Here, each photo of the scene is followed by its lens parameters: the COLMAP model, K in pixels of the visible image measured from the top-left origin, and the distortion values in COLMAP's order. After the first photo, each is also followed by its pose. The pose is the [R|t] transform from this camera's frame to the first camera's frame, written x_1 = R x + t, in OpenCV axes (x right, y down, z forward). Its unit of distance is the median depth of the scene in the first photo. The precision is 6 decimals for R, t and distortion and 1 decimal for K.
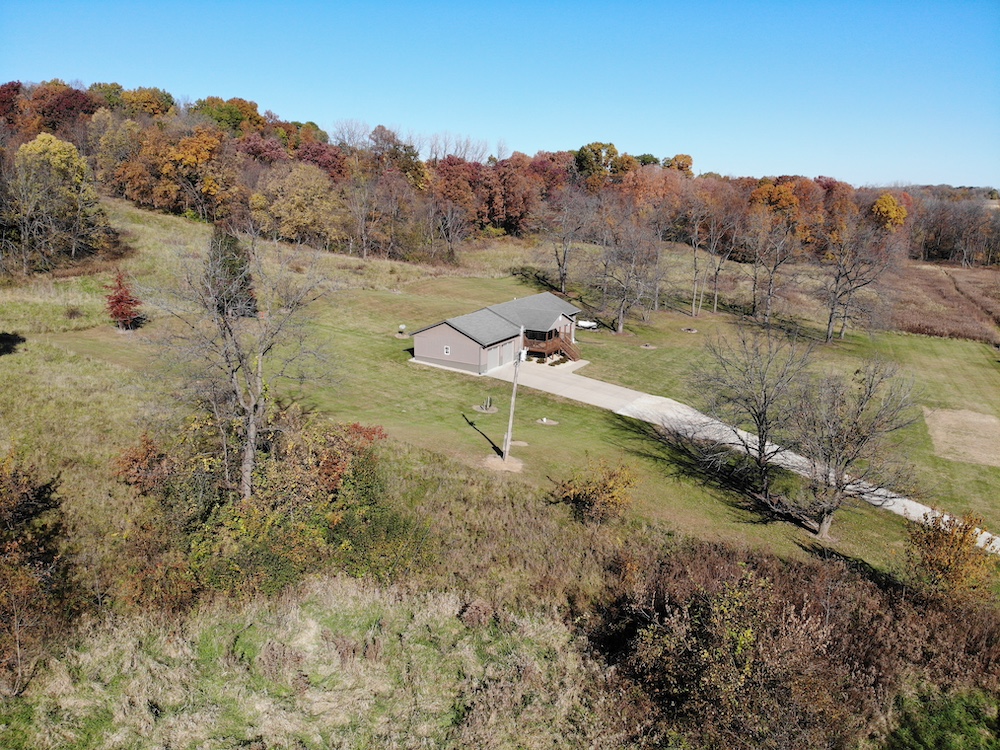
lens RADIAL K [[736.7, 0, 500.9], [0, 736.7, 373.0], [0, 0, 1]] dist [0.155788, -0.335137]
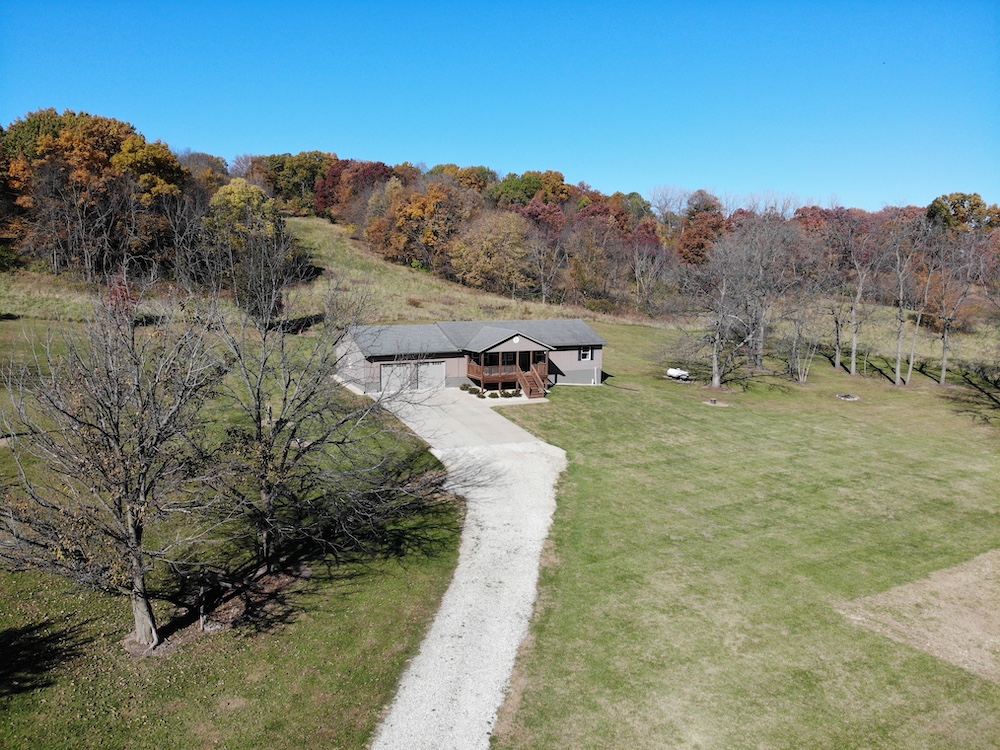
lens RADIAL K [[736.7, 0, 500.9], [0, 736.7, 373.0], [0, 0, 1]] dist [0.155788, -0.335137]
pose [[0.844074, 0.066021, -0.532147, 0.211155], [-0.129417, 0.988137, -0.082684, 0.010705], [0.520375, 0.138661, 0.842605, 0.159527]]
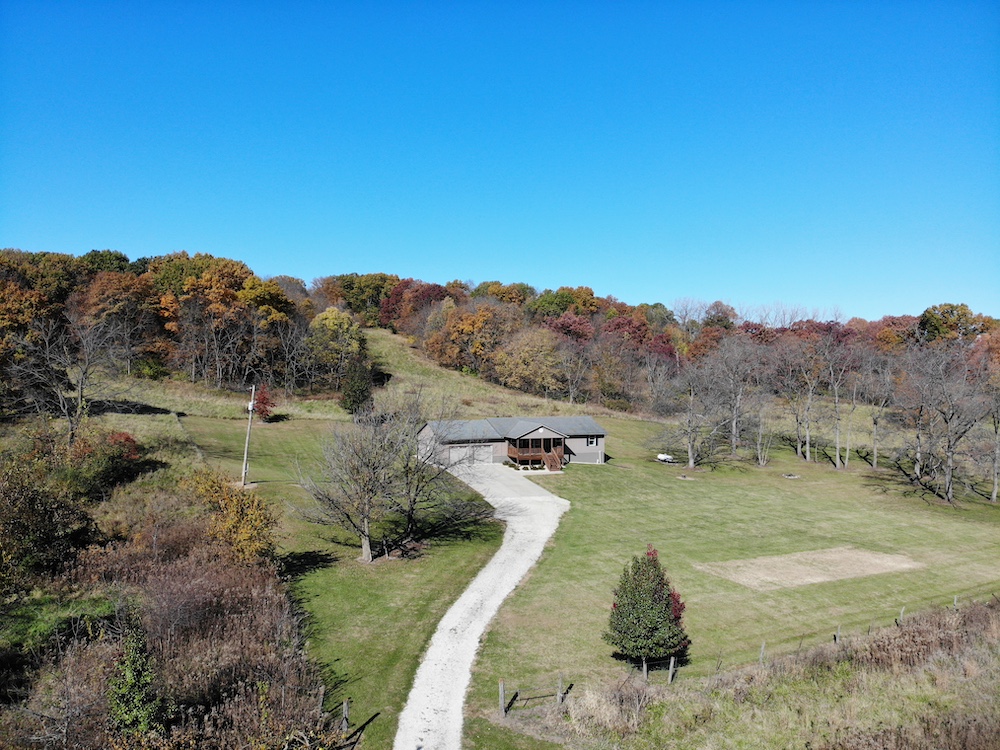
lens RADIAL K [[736.7, 0, 500.9], [0, 736.7, 373.0], [0, 0, 1]] dist [0.155788, -0.335137]
pose [[0.812551, -0.004794, -0.582870, 0.303045], [-0.138881, 0.969575, -0.201582, 0.032966], [0.566103, 0.244746, 0.787164, 0.031492]]
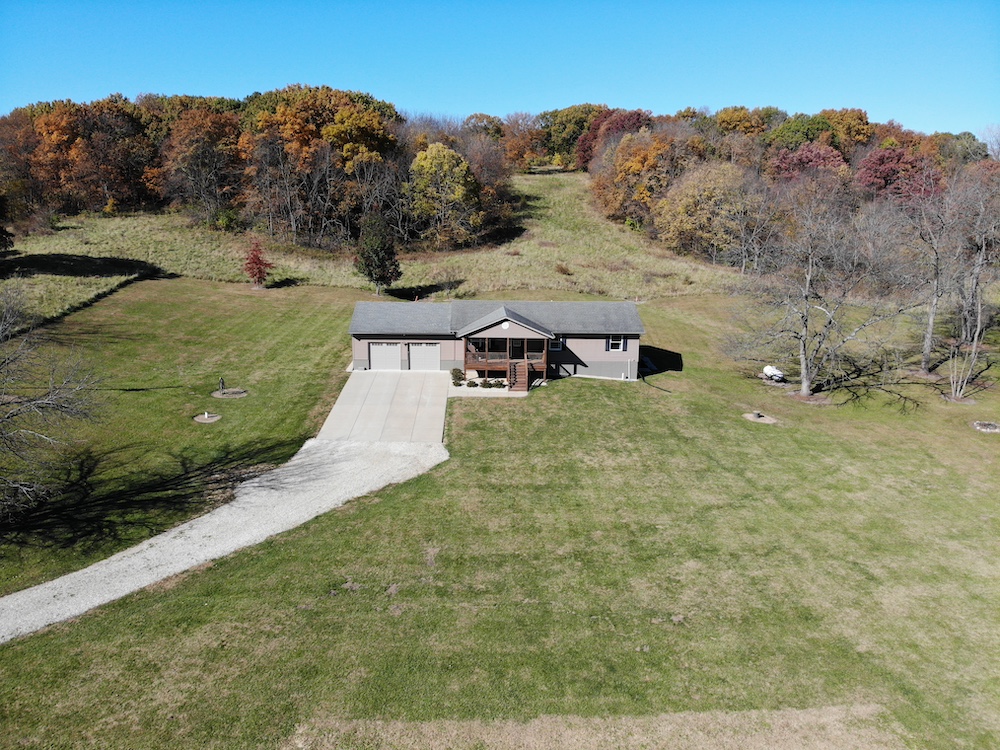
lens RADIAL K [[736.2, 0, 495.2], [0, 736.2, 375.6], [0, 0, 1]] dist [0.078565, -0.187839]
pose [[0.512219, 0.173329, -0.841183, 0.298504], [-0.213884, 0.974310, 0.070520, -0.033725], [0.831796, 0.143794, 0.536133, 0.279387]]
